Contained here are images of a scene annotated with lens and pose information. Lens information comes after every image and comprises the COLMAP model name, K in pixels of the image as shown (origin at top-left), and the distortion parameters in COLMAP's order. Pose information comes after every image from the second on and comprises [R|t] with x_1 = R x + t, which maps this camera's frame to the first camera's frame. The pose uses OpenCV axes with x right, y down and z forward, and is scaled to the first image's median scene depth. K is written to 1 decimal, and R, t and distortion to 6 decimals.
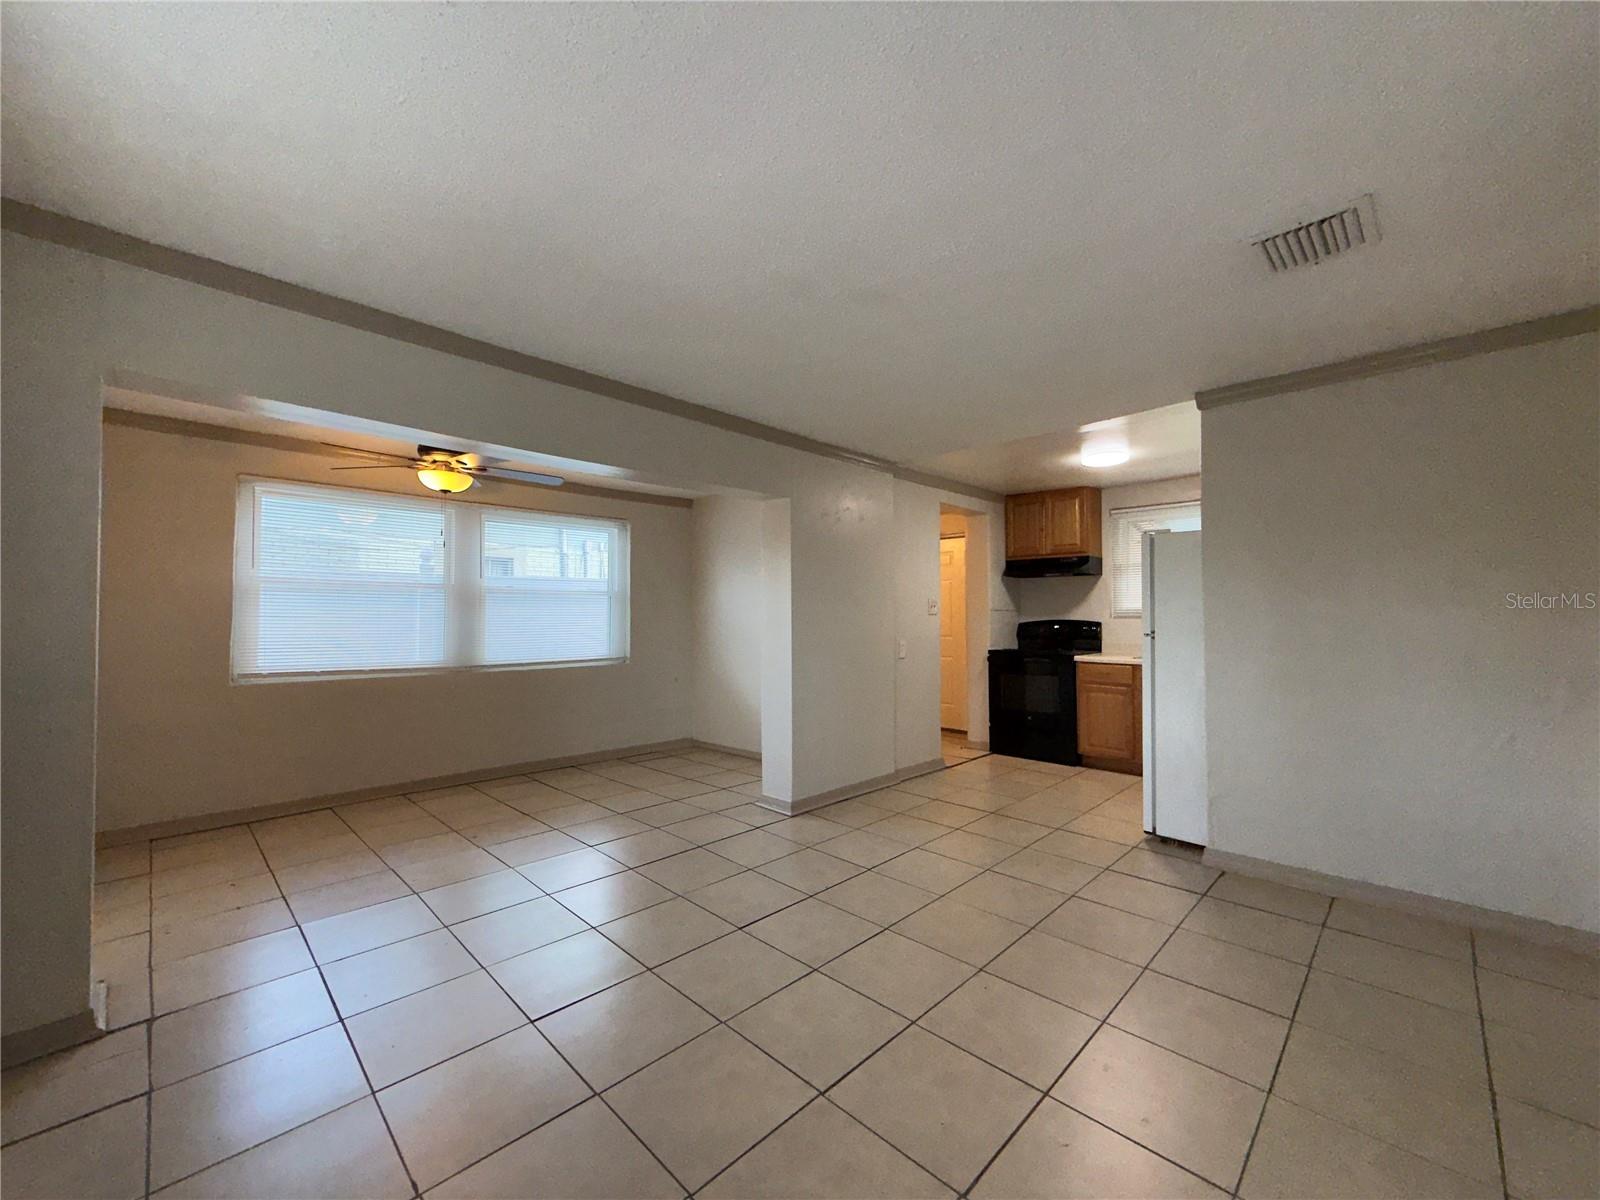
lens RADIAL K [[637.7, 0, 798.1], [0, 637.7, 613.4], [0, 0, 1]] dist [0.000270, 0.000204]
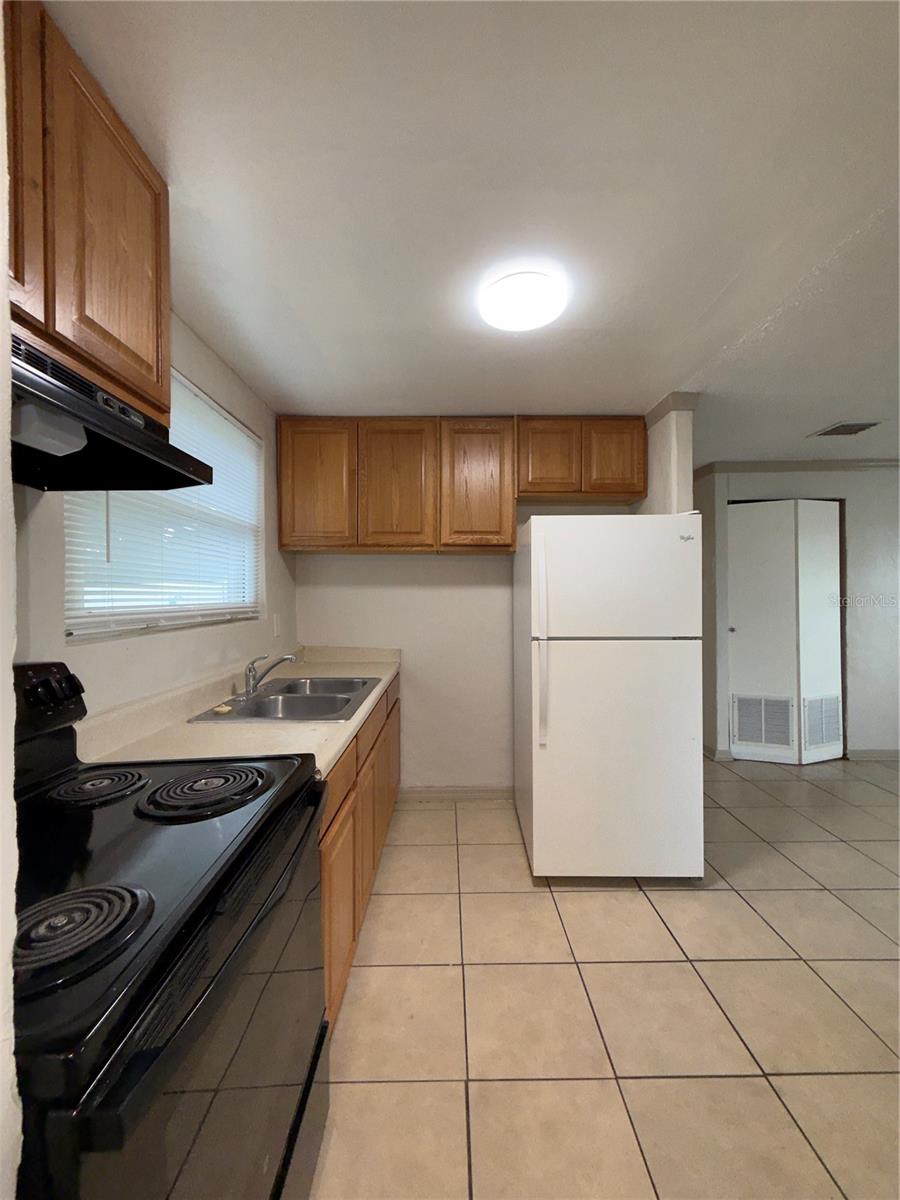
lens RADIAL K [[478.3, 0, 451.6], [0, 478.3, 596.5], [0, 0, 1]] dist [0.000270, 0.000204]
pose [[-0.709559, 0.000848, 0.704646, 0.244906], [0.007072, 0.999957, 0.005918, -0.016926], [-0.704611, 0.009183, -0.709535, 1.197274]]
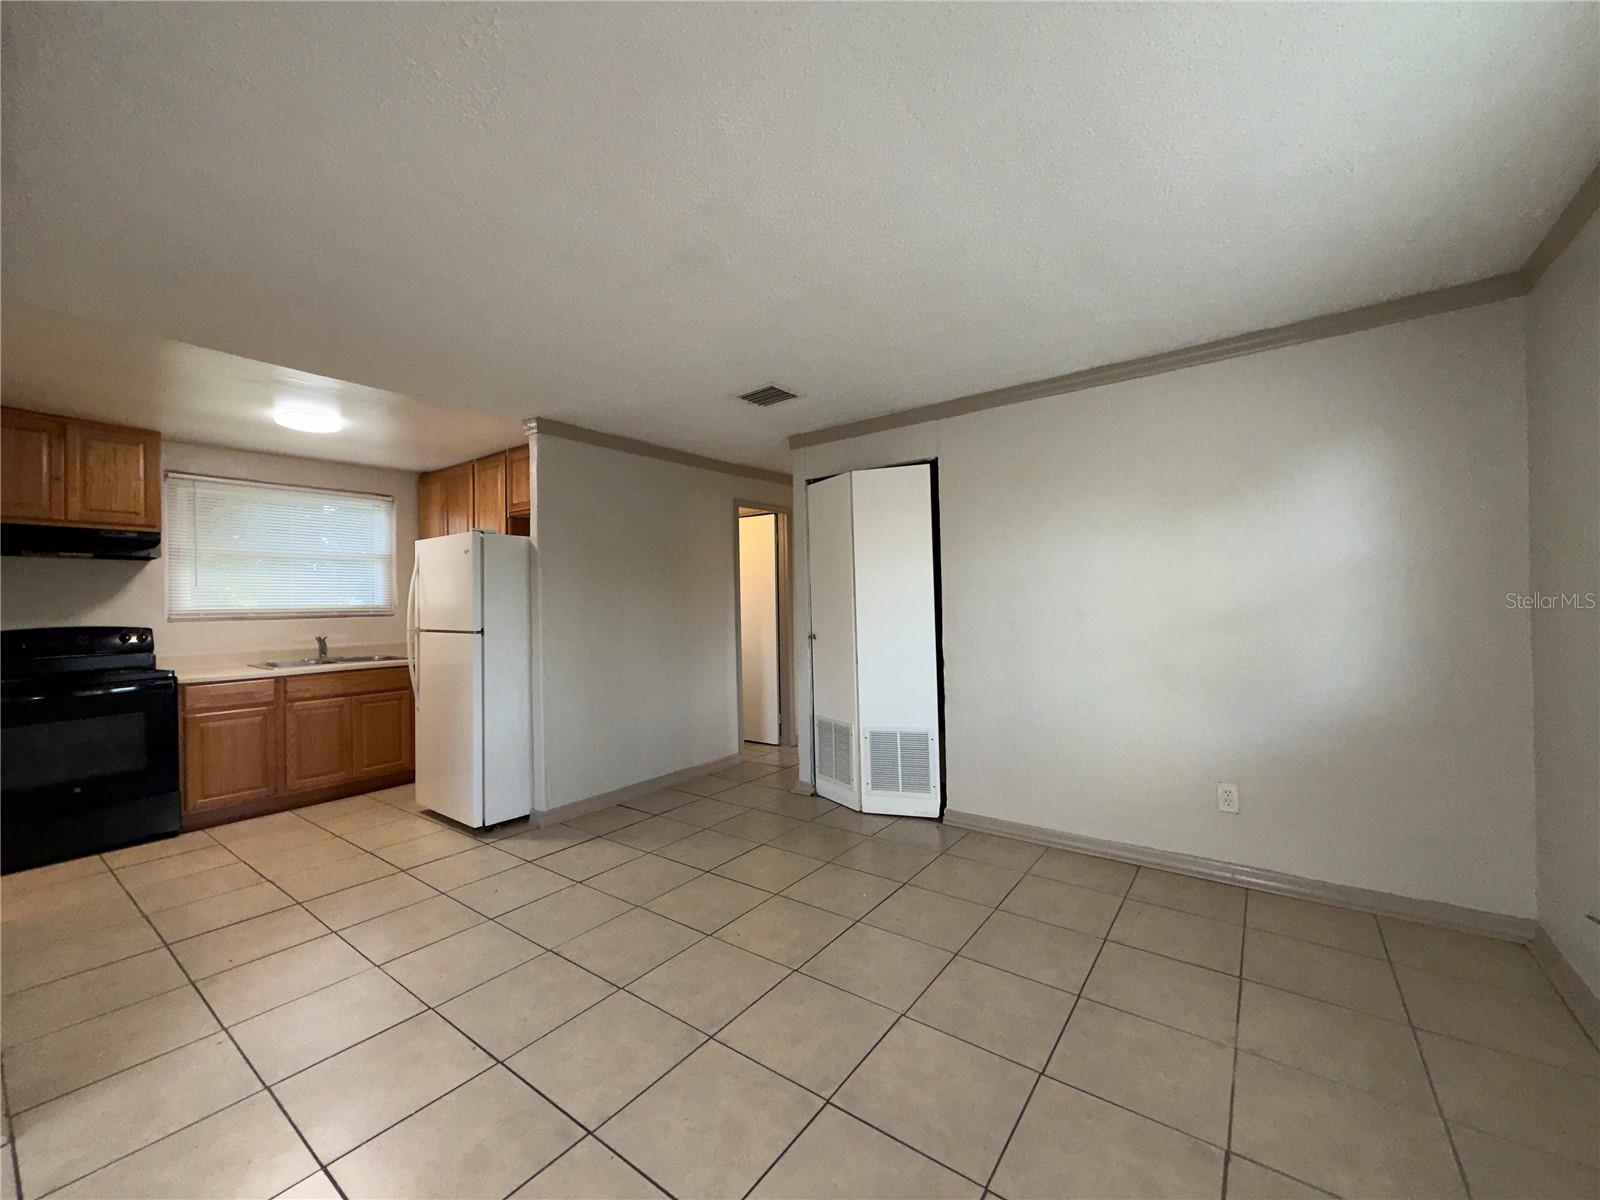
lens RADIAL K [[637.7, 0, 798.3], [0, 637.7, 598.3], [0, 0, 1]] dist [0.000270, 0.000204]
pose [[-0.146321, 0.008798, 0.989198, -0.374725], [0.018366, 0.999812, -0.006176, -0.001645], [-0.989067, 0.017264, -0.146455, 0.463248]]
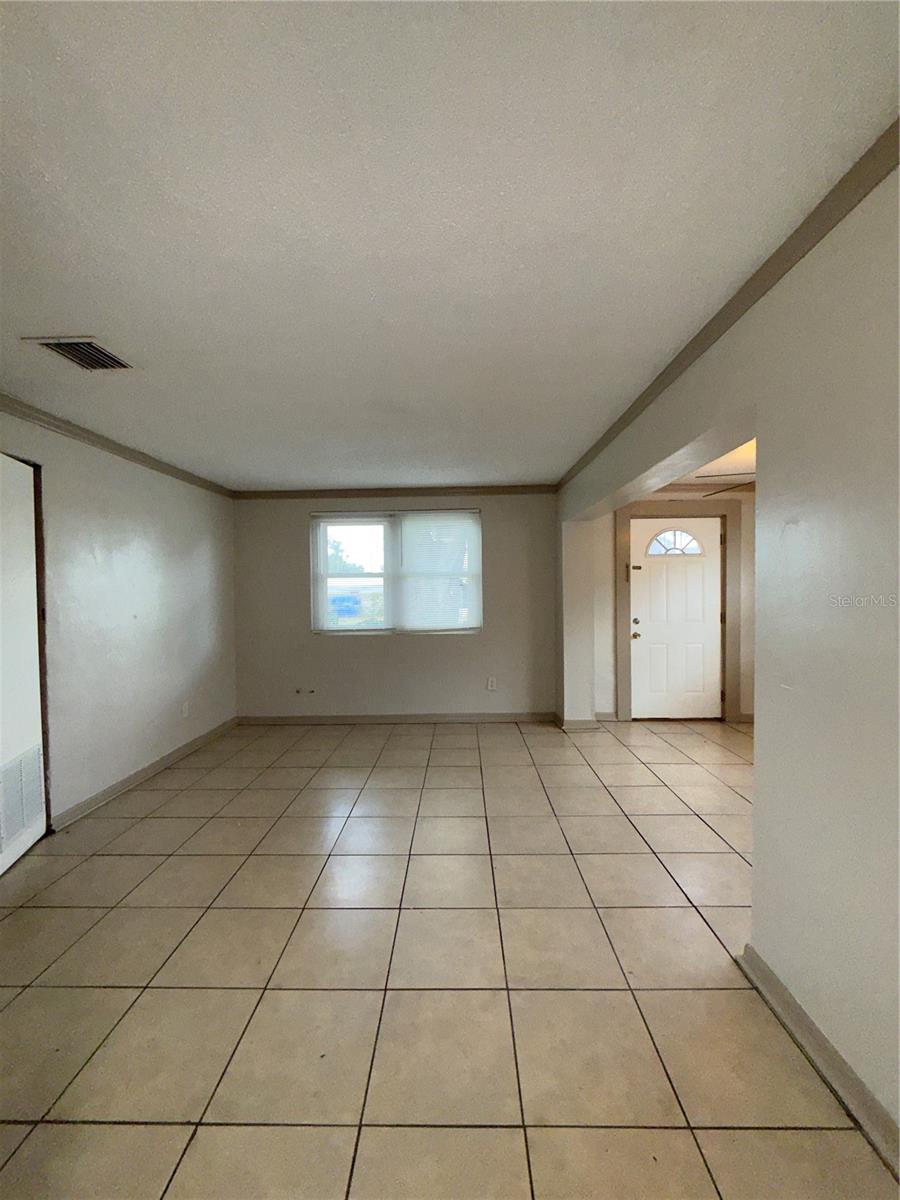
lens RADIAL K [[478.3, 0, 450.5], [0, 478.3, 598.2], [0, 0, 1]] dist [0.000270, 0.000204]
pose [[-0.720517, 0.017906, -0.693206, 0.384051], [0.012271, 0.999839, 0.013073, -0.015902], [0.693329, 0.000913, -0.720621, 0.912812]]
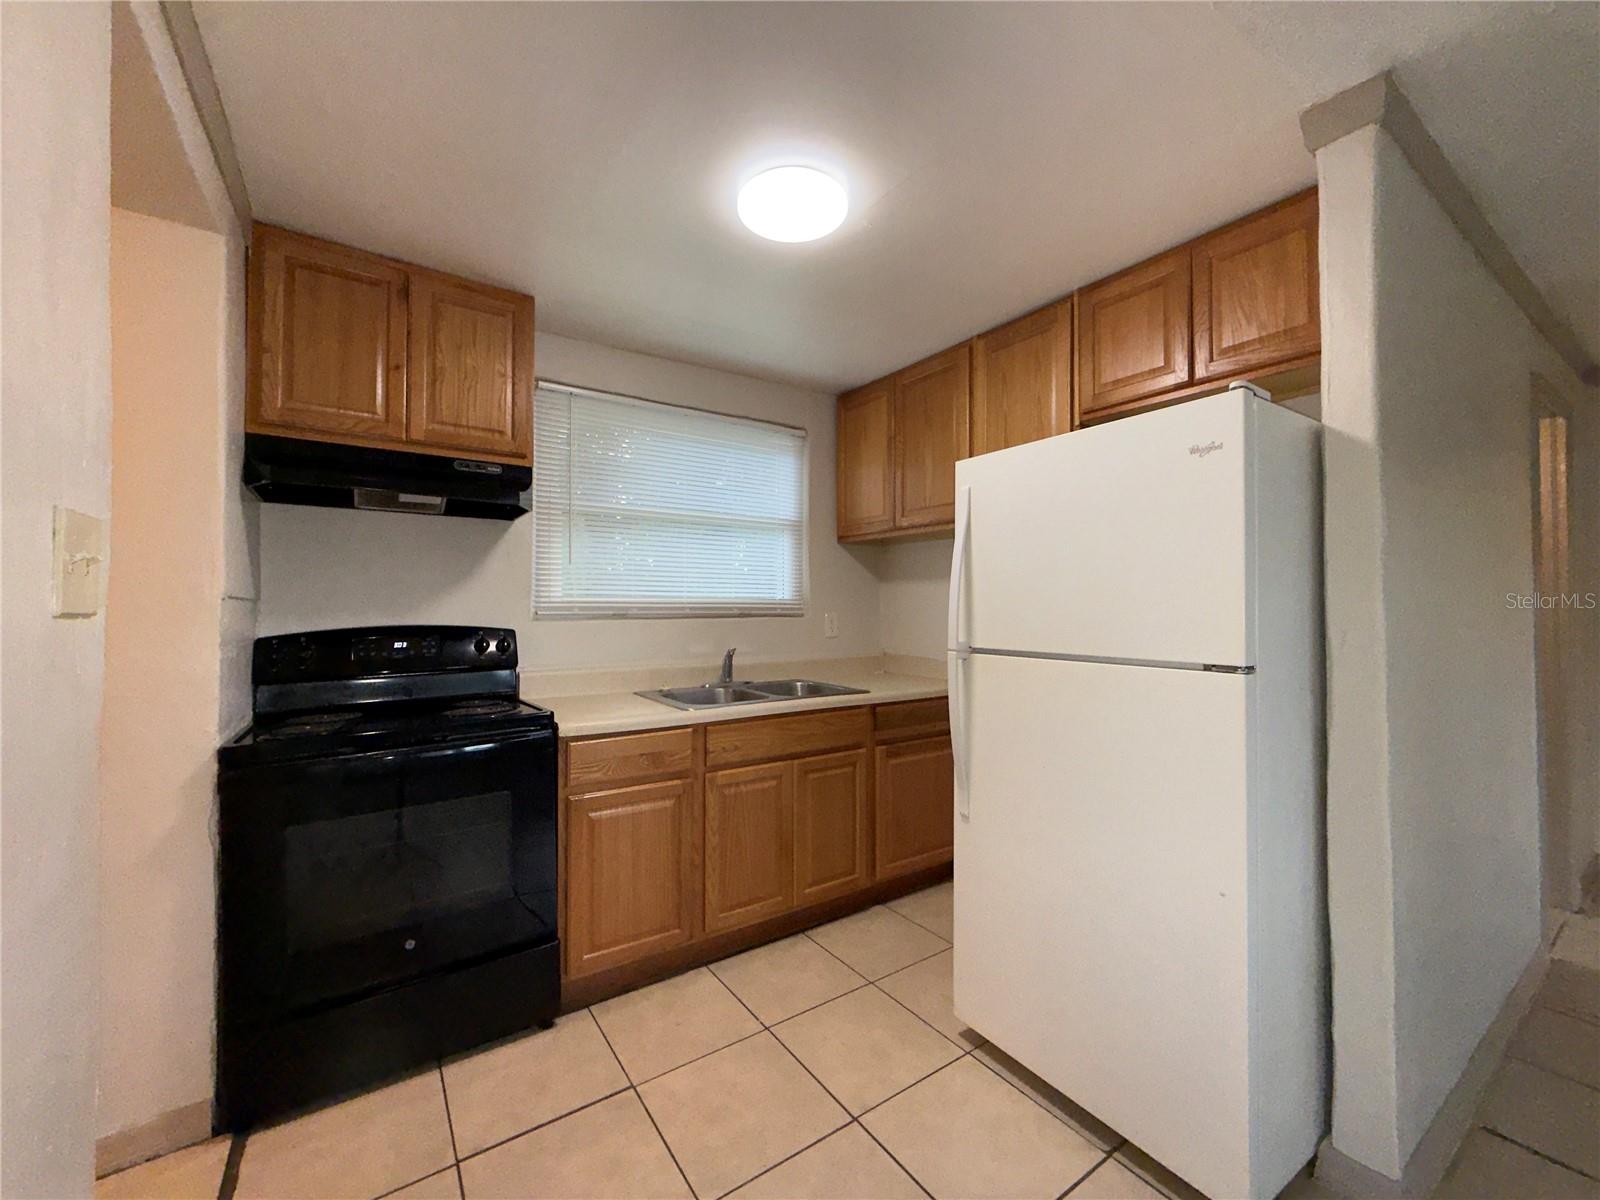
lens RADIAL K [[637.7, 0, 799.3], [0, 637.7, 597.7], [0, 0, 1]] dist [0.000270, 0.000204]
pose [[0.192138, 0.016411, 0.981231, 0.105029], [0.001705, 0.999853, -0.017056, 0.000478], [-0.981366, 0.004950, 0.192081, 0.847341]]
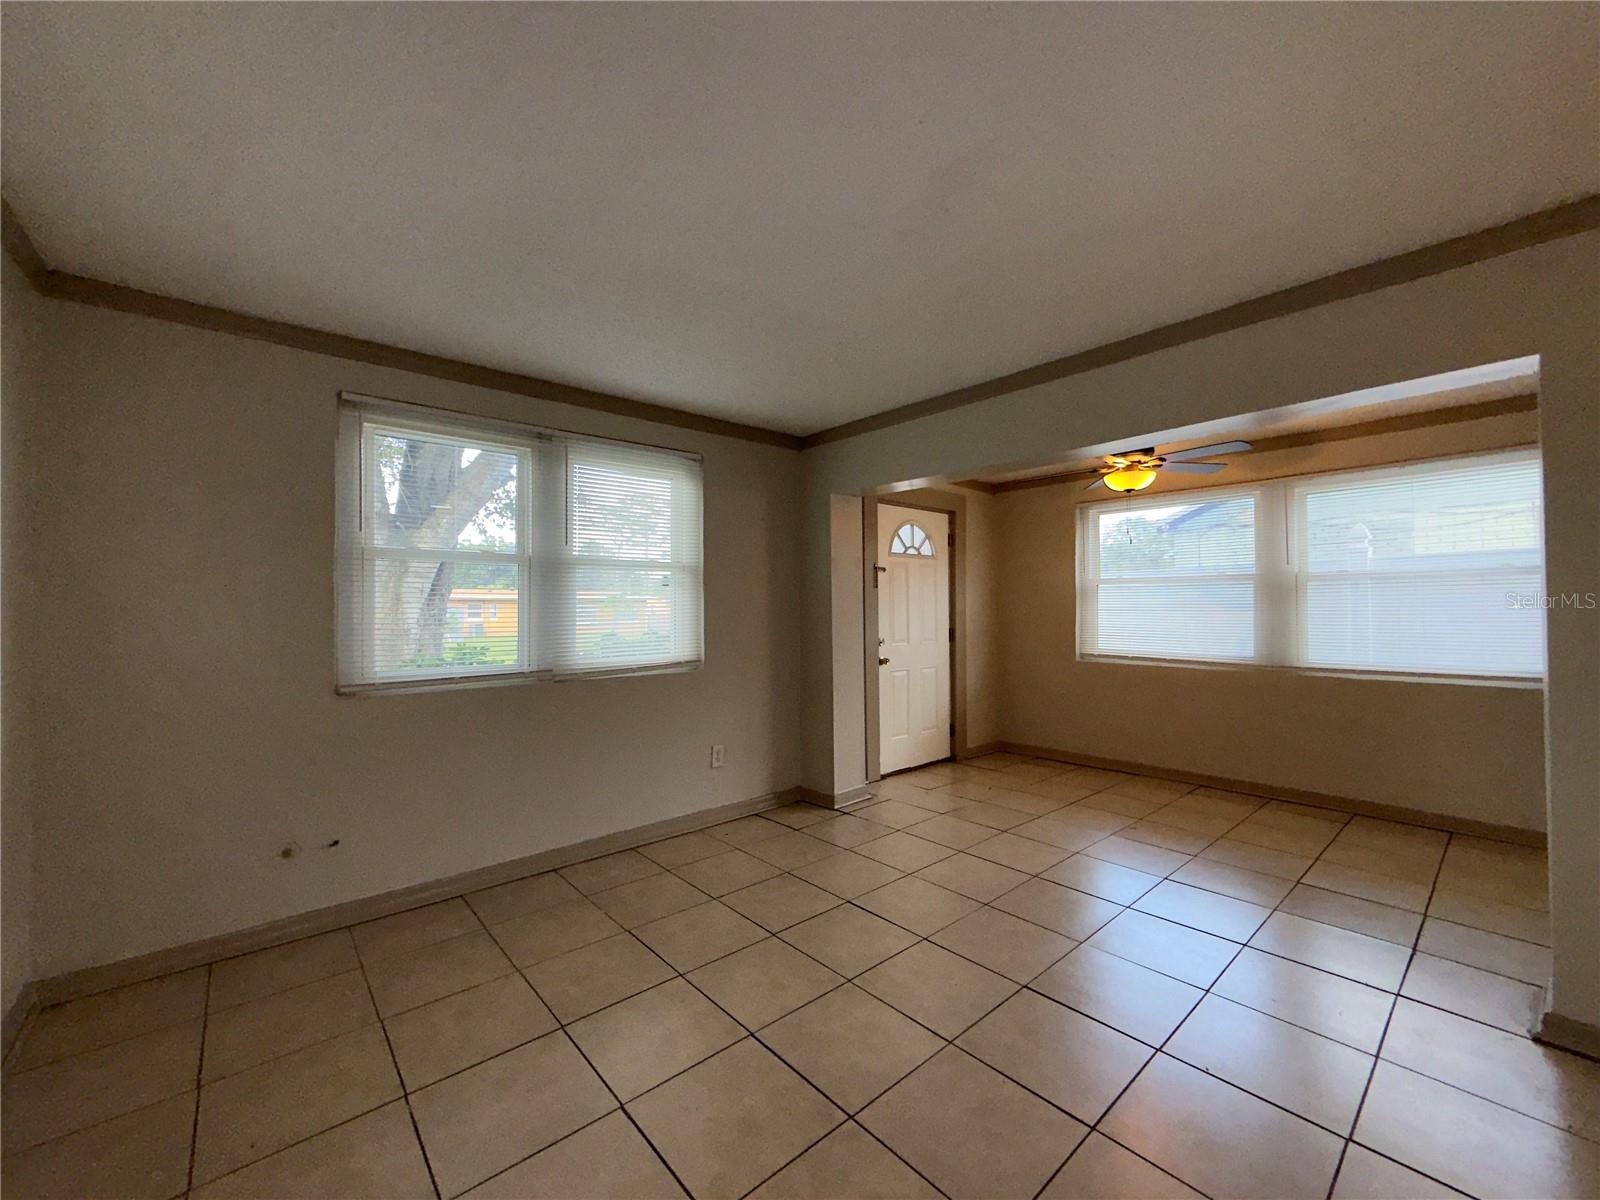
lens RADIAL K [[637.7, 0, 798.5], [0, 637.7, 600.2], [0, 0, 1]] dist [0.000270, 0.000204]
pose [[-0.070150, -0.017077, -0.997390, 0.401728], [0.008596, 0.999806, -0.017723, 0.002378], [0.997499, -0.009817, -0.069990, 0.402993]]
